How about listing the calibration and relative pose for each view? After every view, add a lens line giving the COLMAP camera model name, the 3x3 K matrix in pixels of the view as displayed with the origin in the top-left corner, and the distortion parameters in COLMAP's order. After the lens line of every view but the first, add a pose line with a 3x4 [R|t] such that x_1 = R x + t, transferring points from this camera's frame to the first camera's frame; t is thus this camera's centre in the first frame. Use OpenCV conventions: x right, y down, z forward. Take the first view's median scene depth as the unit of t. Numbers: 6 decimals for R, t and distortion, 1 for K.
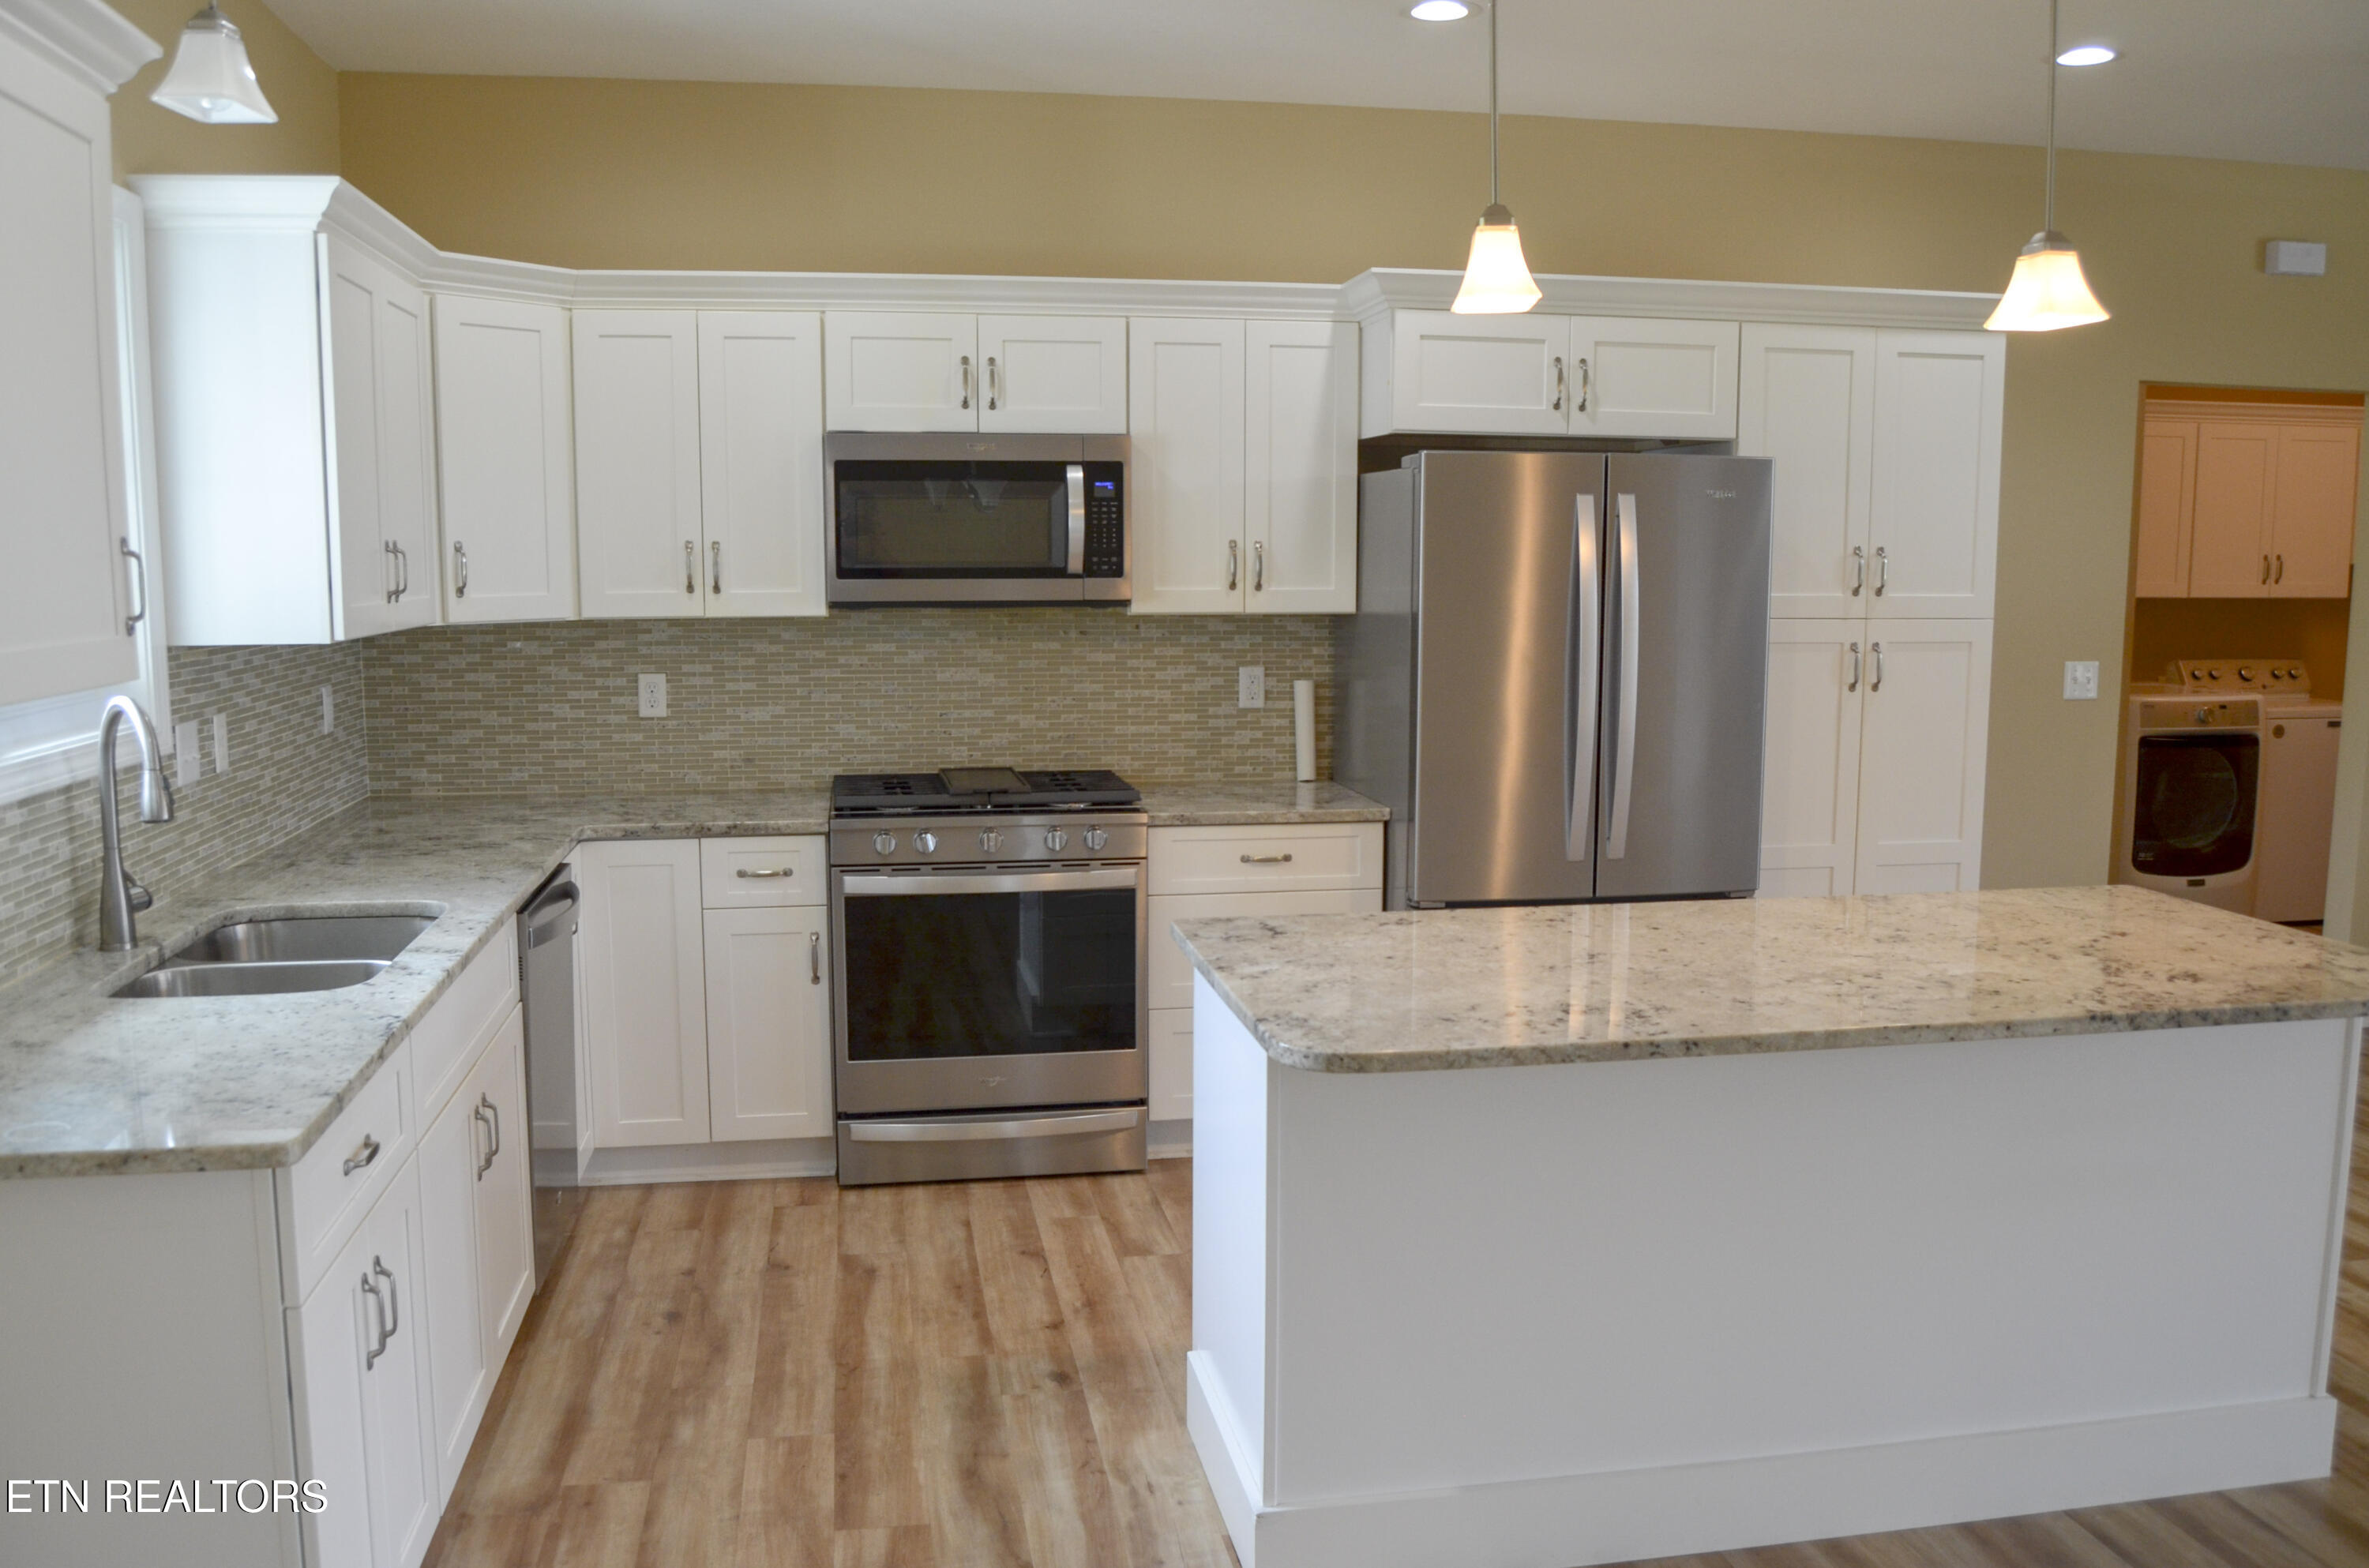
lens RADIAL K [[1902.5, 0, 1187.6], [0, 1902.5, 801.7], [0, 0, 1]] dist [-0.091312, 0.033129]
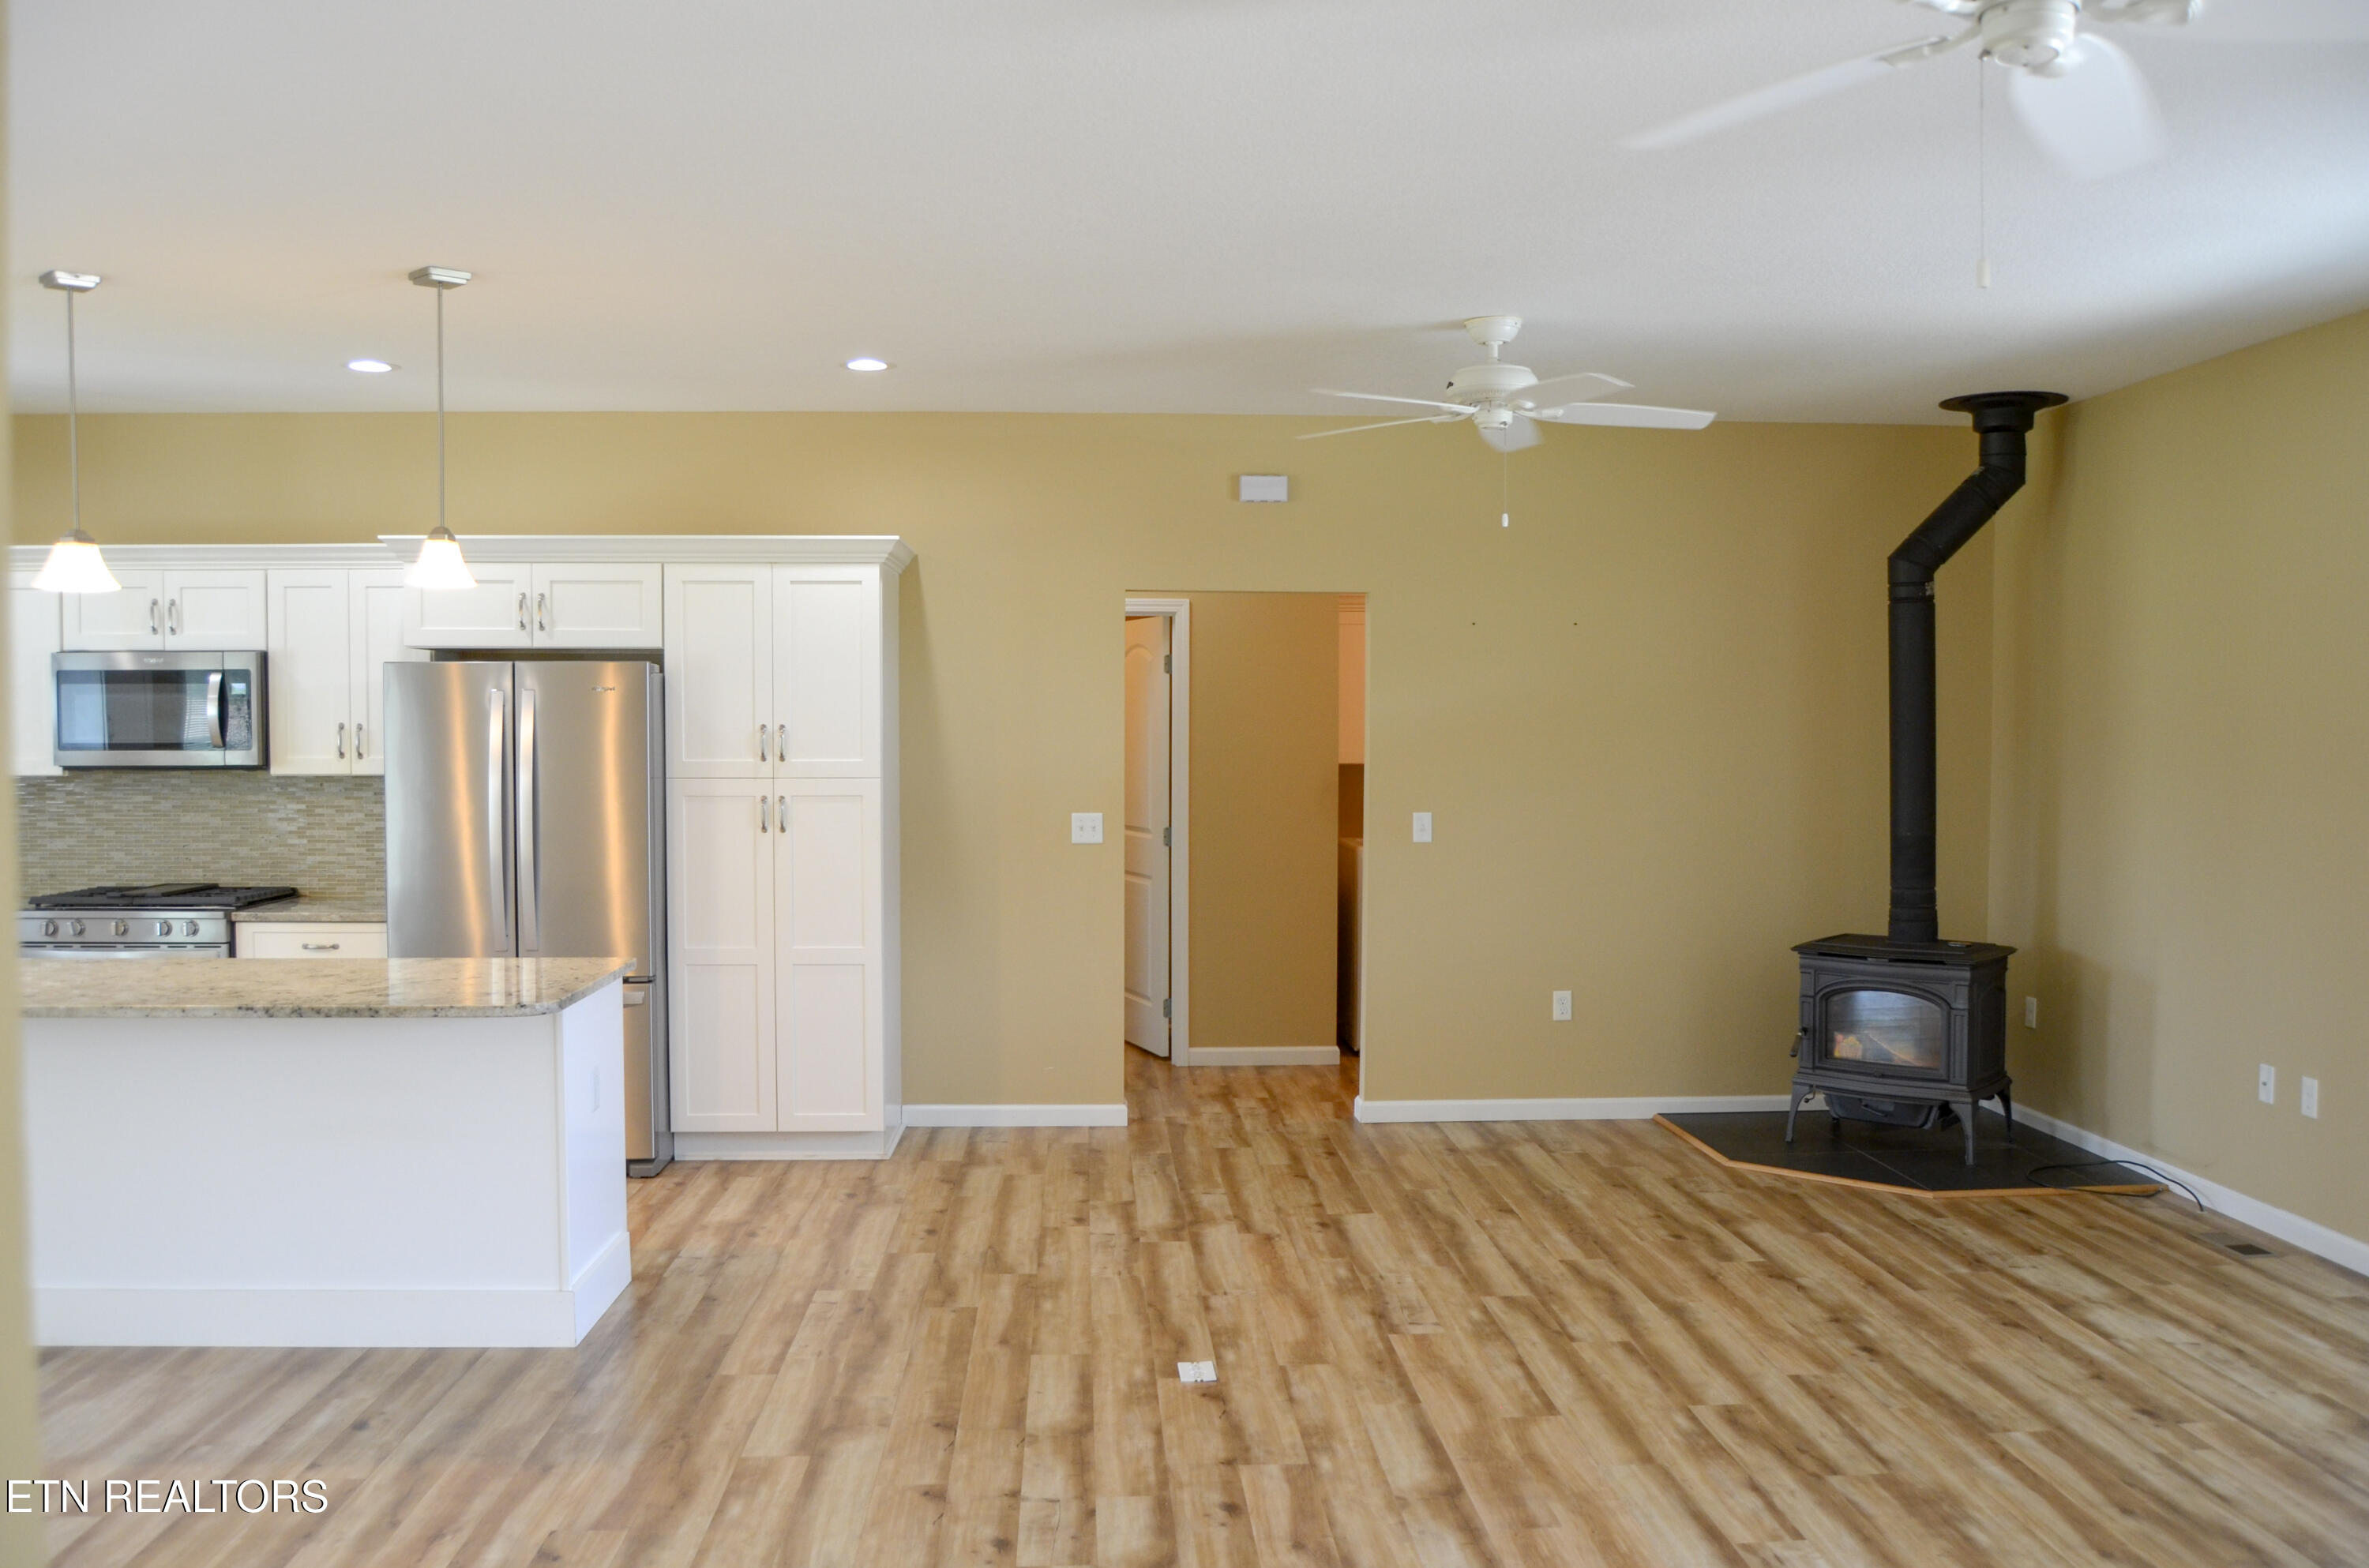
lens RADIAL K [[1955.6, 0, 1216.2], [0, 1955.6, 791.3], [0, 0, 1]] dist [-0.083901, 0.012118]
pose [[0.993351, 0.003535, -0.115070, 0.830011], [-0.014499, 0.995412, -0.094579, 0.038163], [0.114207, 0.095618, 0.988845, -0.331211]]
